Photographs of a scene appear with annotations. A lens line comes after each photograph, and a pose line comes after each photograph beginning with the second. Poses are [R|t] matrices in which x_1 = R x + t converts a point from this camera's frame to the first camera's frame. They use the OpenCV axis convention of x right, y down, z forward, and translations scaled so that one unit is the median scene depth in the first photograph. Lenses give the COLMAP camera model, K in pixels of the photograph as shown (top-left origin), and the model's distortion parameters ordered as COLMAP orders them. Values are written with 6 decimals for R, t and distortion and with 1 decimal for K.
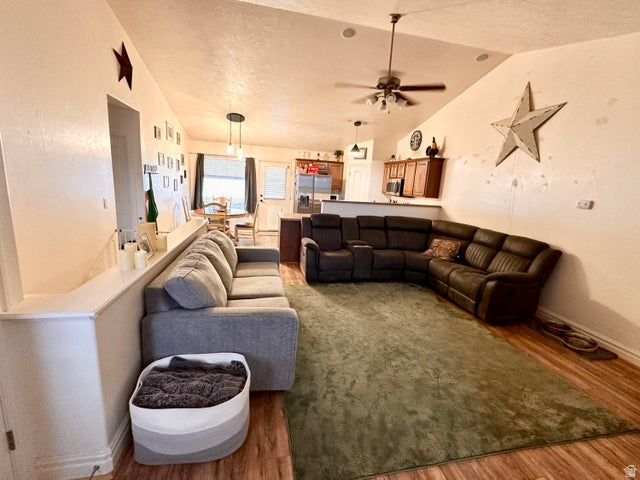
lens RADIAL K [[283.7, 0, 320.0], [0, 283.7, 240.0], [0, 0, 1]] dist [-0.001995, -0.000242]
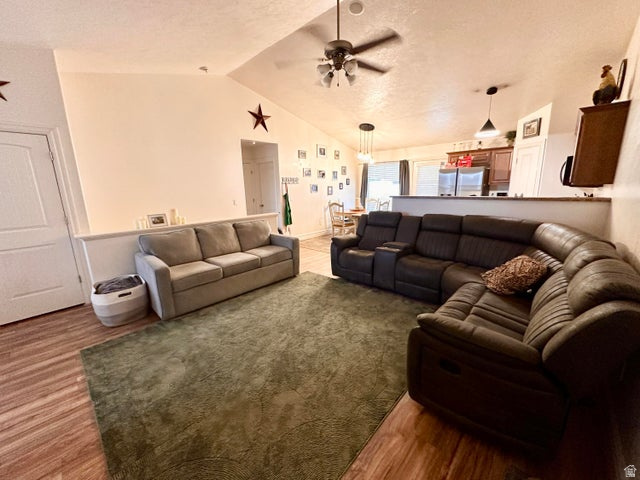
lens RADIAL K [[255.2, 0, 319.5], [0, 255.2, 239.1], [0, 0, 1]] dist [-0.000742, 0.000101]
pose [[0.565834, 0.092504, -0.819314, 0.453977], [-0.105566, 0.993636, 0.039280, -0.009829], [0.817733, 0.064266, 0.571998, 0.285007]]
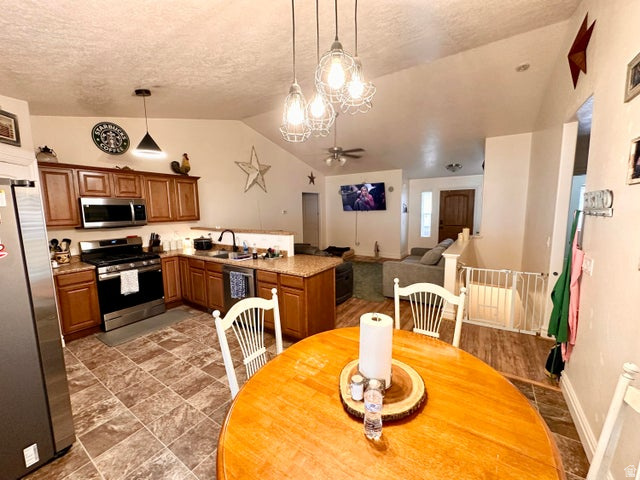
lens RADIAL K [[255.2, 0, 319.5], [0, 255.2, 239.1], [0, 0, 1]] dist [-0.000742, 0.000101]
pose [[-0.699057, -0.139402, 0.701346, -0.436434], [0.110126, 0.948123, 0.298219, -0.264473], [-0.706535, 0.285709, -0.647440, 1.142299]]
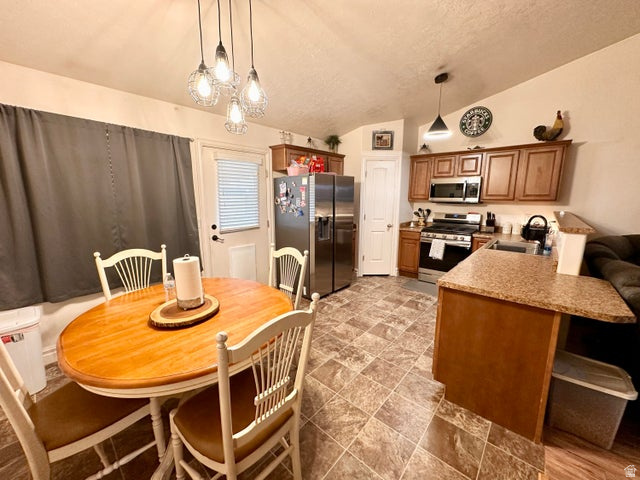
lens RADIAL K [[255.2, 0, 319.5], [0, 255.2, 239.1], [0, 0, 1]] dist [-0.000742, 0.000101]
pose [[0.803867, -0.161902, 0.572351, -0.388288], [0.165707, 0.985105, 0.045923, -0.164880], [-0.571261, 0.057927, 0.818722, 0.746859]]
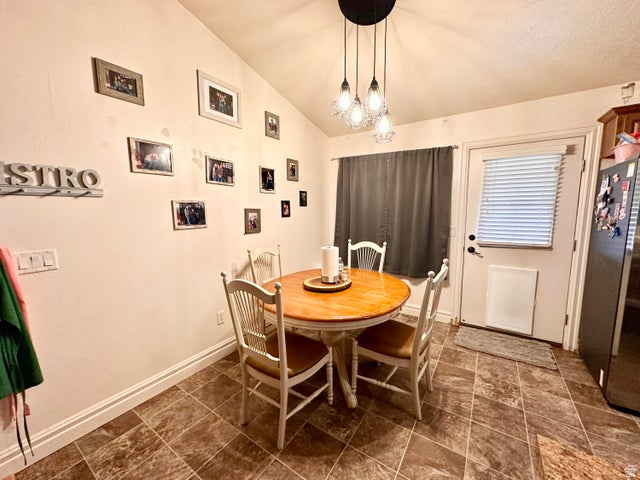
lens RADIAL K [[255.2, 0, 319.5], [0, 255.2, 239.1], [0, 0, 1]] dist [-0.000742, 0.000101]
pose [[0.690961, 0.015131, -0.722733, -0.123948], [-0.089837, 0.993828, -0.065081, -0.143583], [0.717288, 0.109897, 0.688056, 0.775457]]
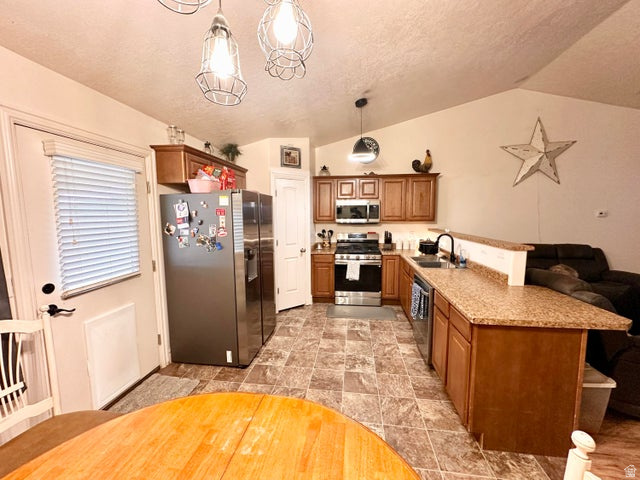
lens RADIAL K [[255.2, 0, 319.5], [0, 255.2, 239.1], [0, 0, 1]] dist [-0.000742, 0.000101]
pose [[0.337605, -0.159854, 0.927615, -0.397239], [0.212513, 0.972974, 0.090327, -0.213166], [-0.916985, 0.166635, 0.362452, 0.936038]]
